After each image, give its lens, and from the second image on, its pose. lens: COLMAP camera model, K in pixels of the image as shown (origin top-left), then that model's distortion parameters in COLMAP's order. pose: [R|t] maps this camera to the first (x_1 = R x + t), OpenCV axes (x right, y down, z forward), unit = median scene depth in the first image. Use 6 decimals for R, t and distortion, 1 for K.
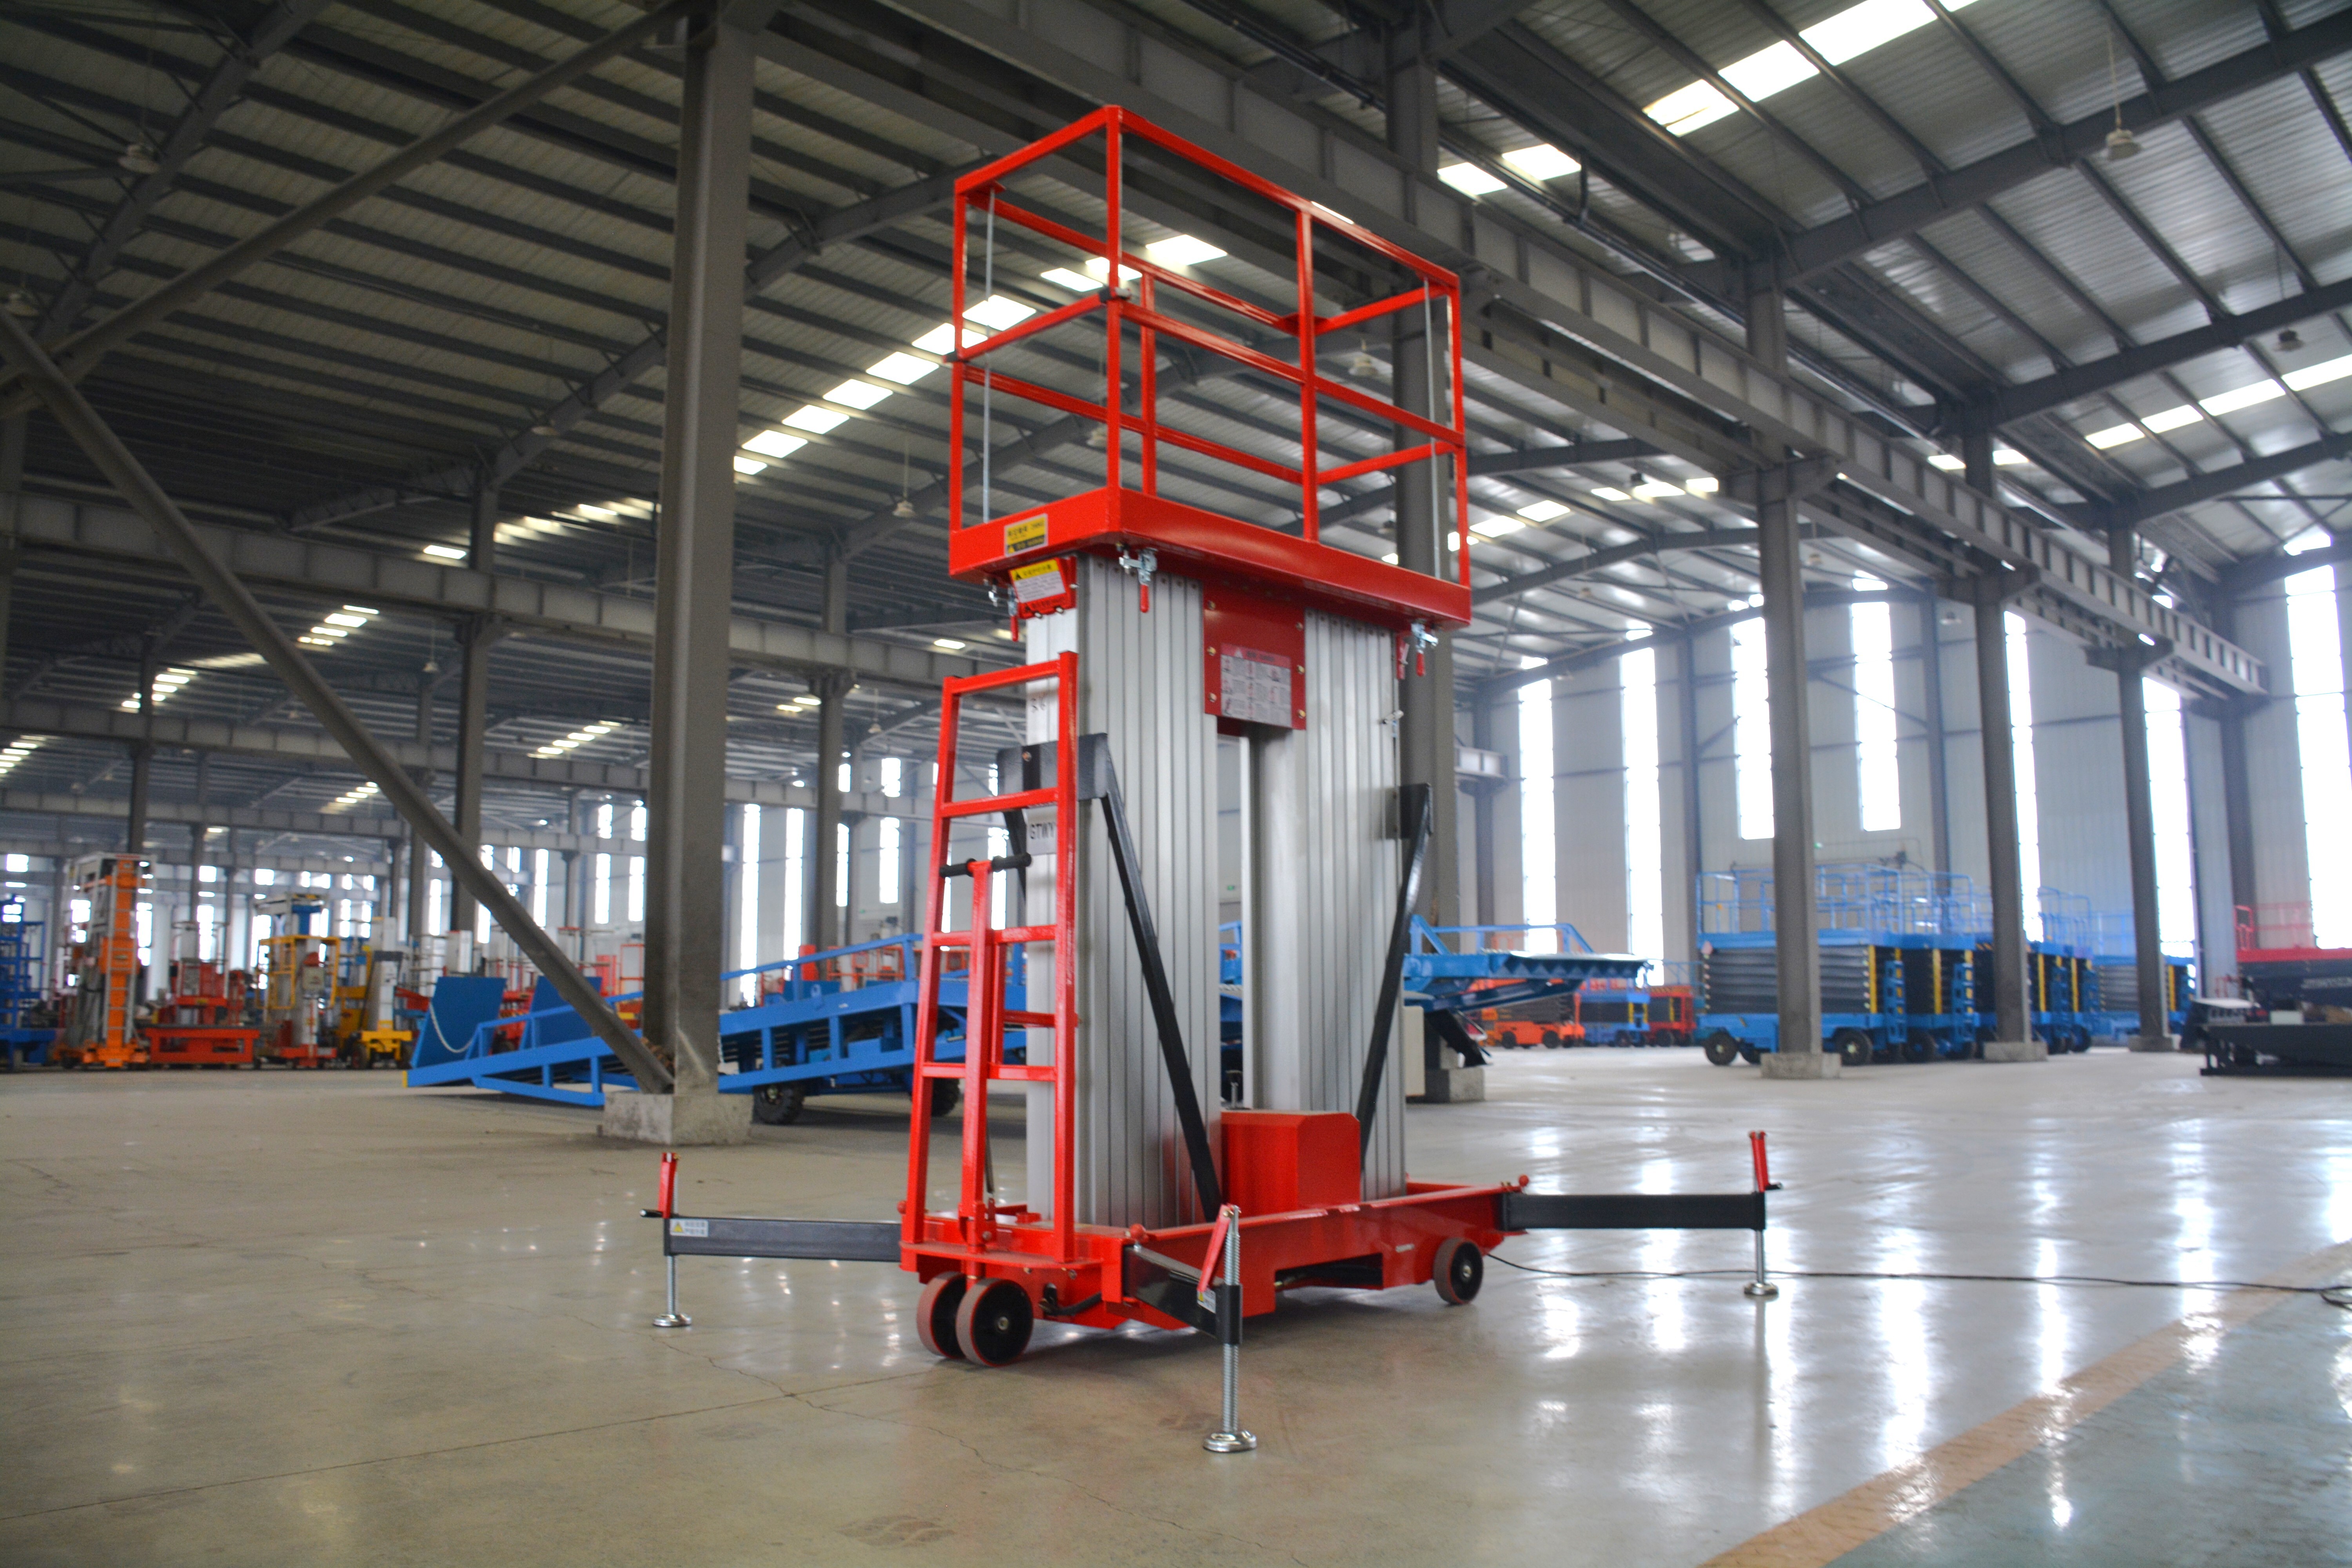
lens RADIAL K [[1860.0, 0, 1180.0], [0, 1860.0, 817.0], [0, 0, 1]] dist [-0.165864, 0.106184]
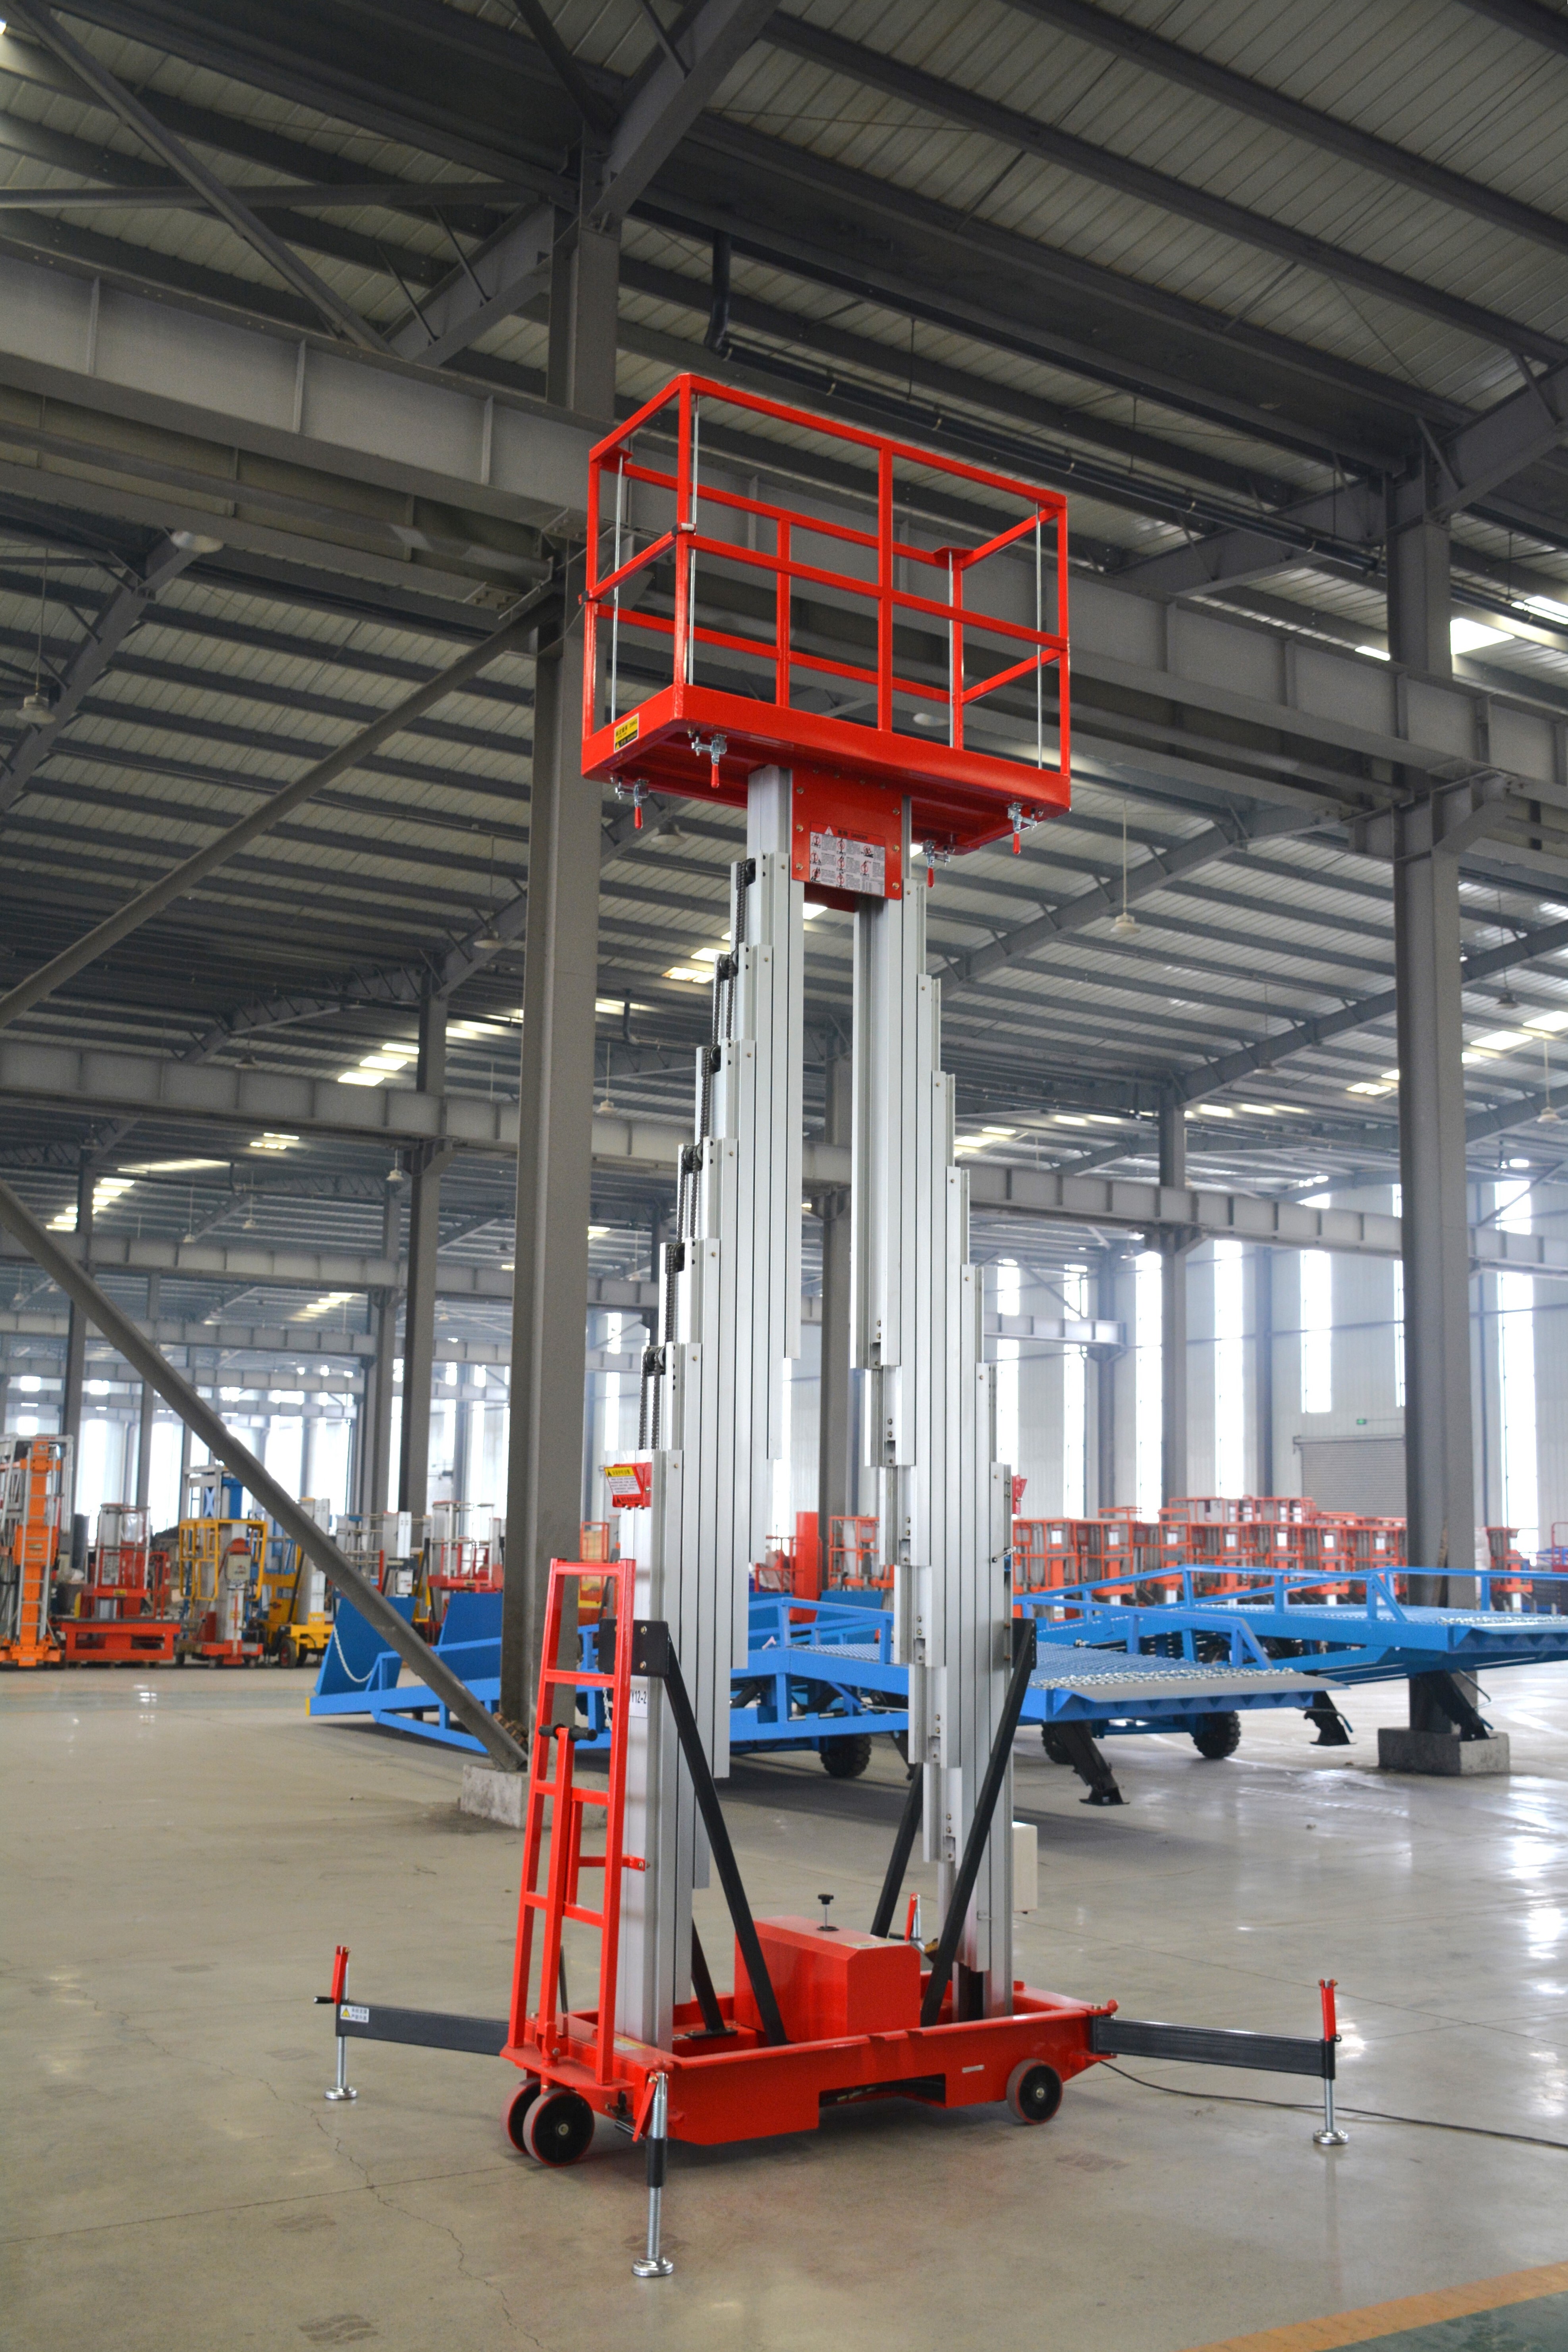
lens RADIAL K [[2413.7, 0, 784.0], [0, 2413.7, 1176.0], [0, 0, 1]] dist [-0.063502, 0.163972]
pose [[0.966030, -0.018250, -0.257784, 0.105368], [0.010270, 0.999426, -0.032270, -0.067804], [0.258225, 0.028527, 0.965664, -0.113995]]
